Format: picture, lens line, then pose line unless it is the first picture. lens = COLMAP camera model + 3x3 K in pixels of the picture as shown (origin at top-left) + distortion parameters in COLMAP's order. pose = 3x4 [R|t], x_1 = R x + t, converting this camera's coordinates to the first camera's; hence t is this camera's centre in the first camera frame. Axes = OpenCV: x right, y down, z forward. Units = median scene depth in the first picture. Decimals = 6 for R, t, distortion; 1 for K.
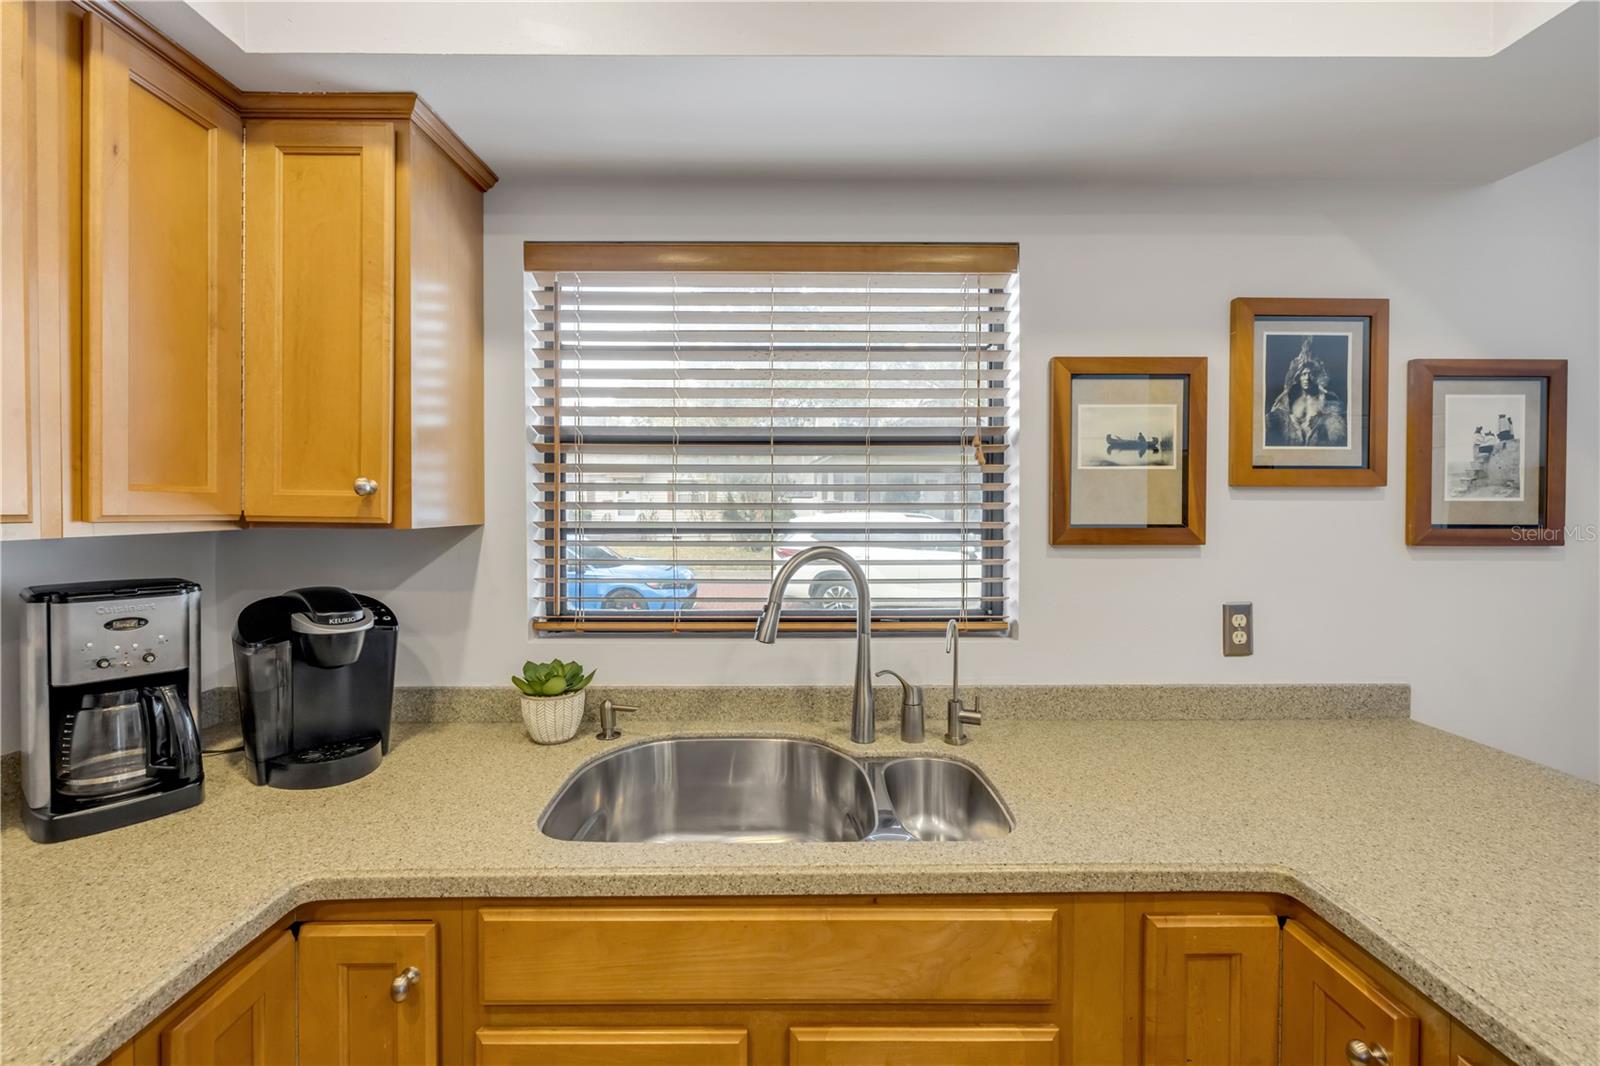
lens RADIAL K [[679.8, 0, 799.6], [0, 679.8, 513.9], [0, 0, 1]] dist [-0.002623, 0.000664]
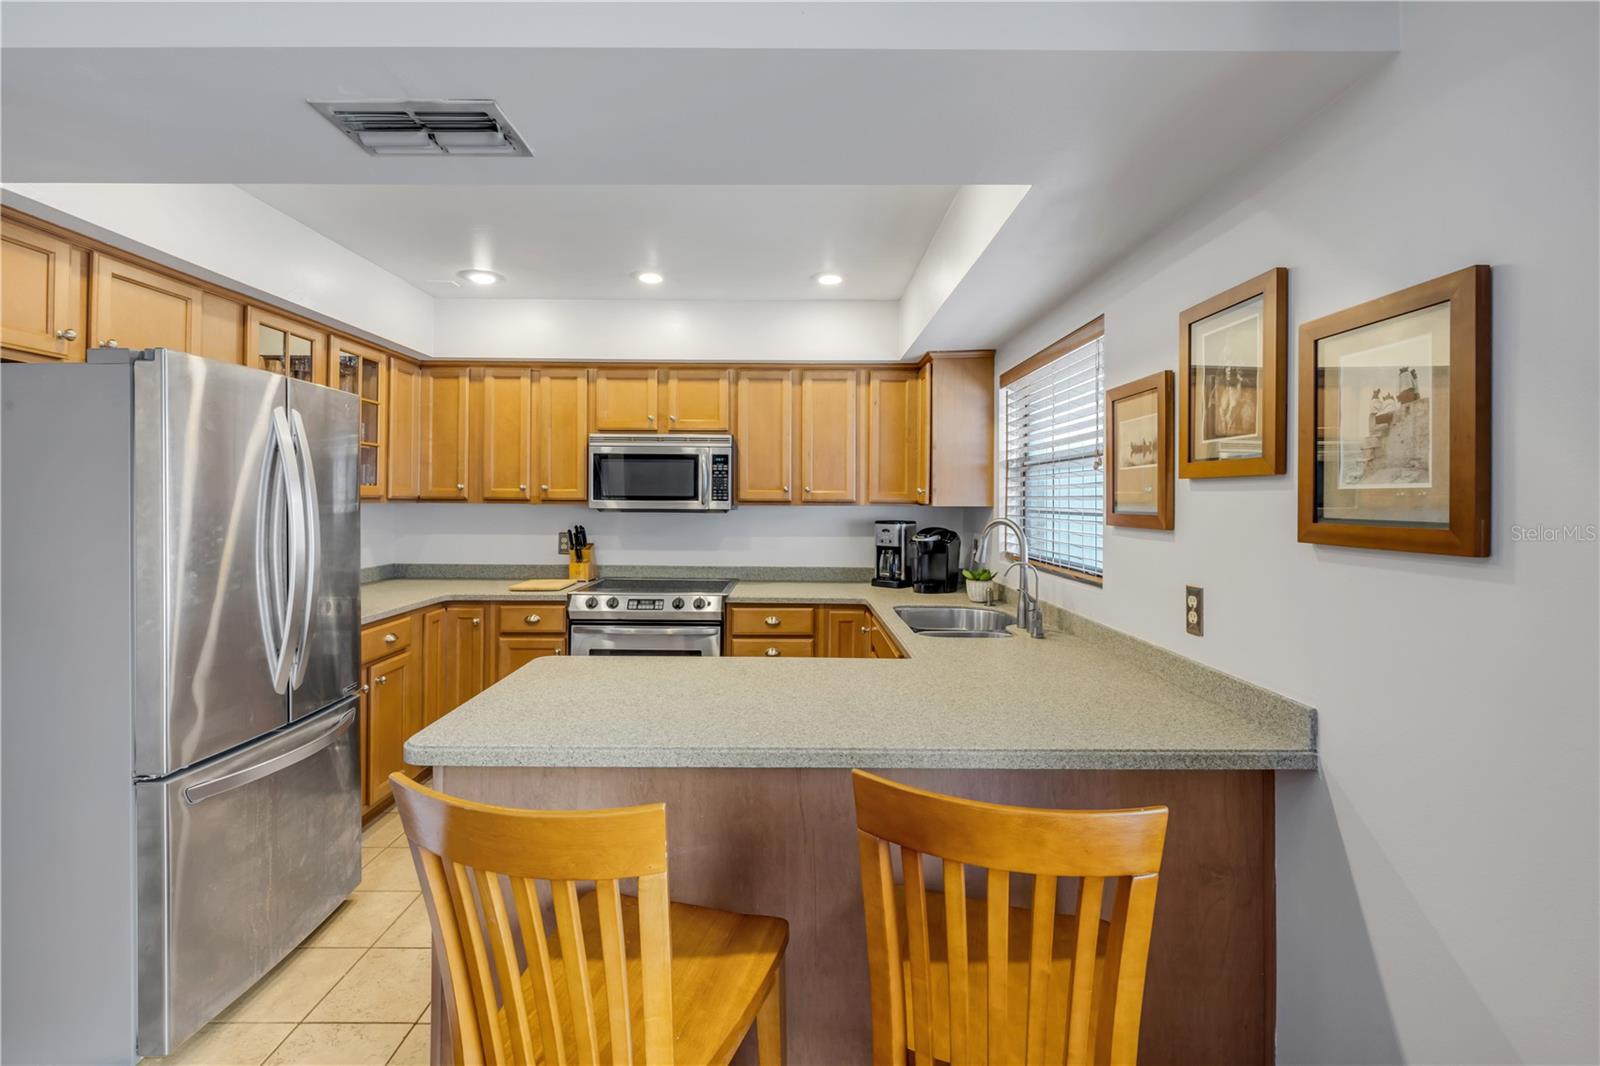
lens RADIAL K [[679.8, 0, 802.5], [0, 679.8, 492.0], [0, 0, 1]] dist [-0.002623, 0.000664]
pose [[0.008699, -0.011040, -0.999901, 1.746723], [-0.016831, 0.999796, -0.011185, 0.003450], [0.999821, 0.016926, 0.008512, 0.361312]]
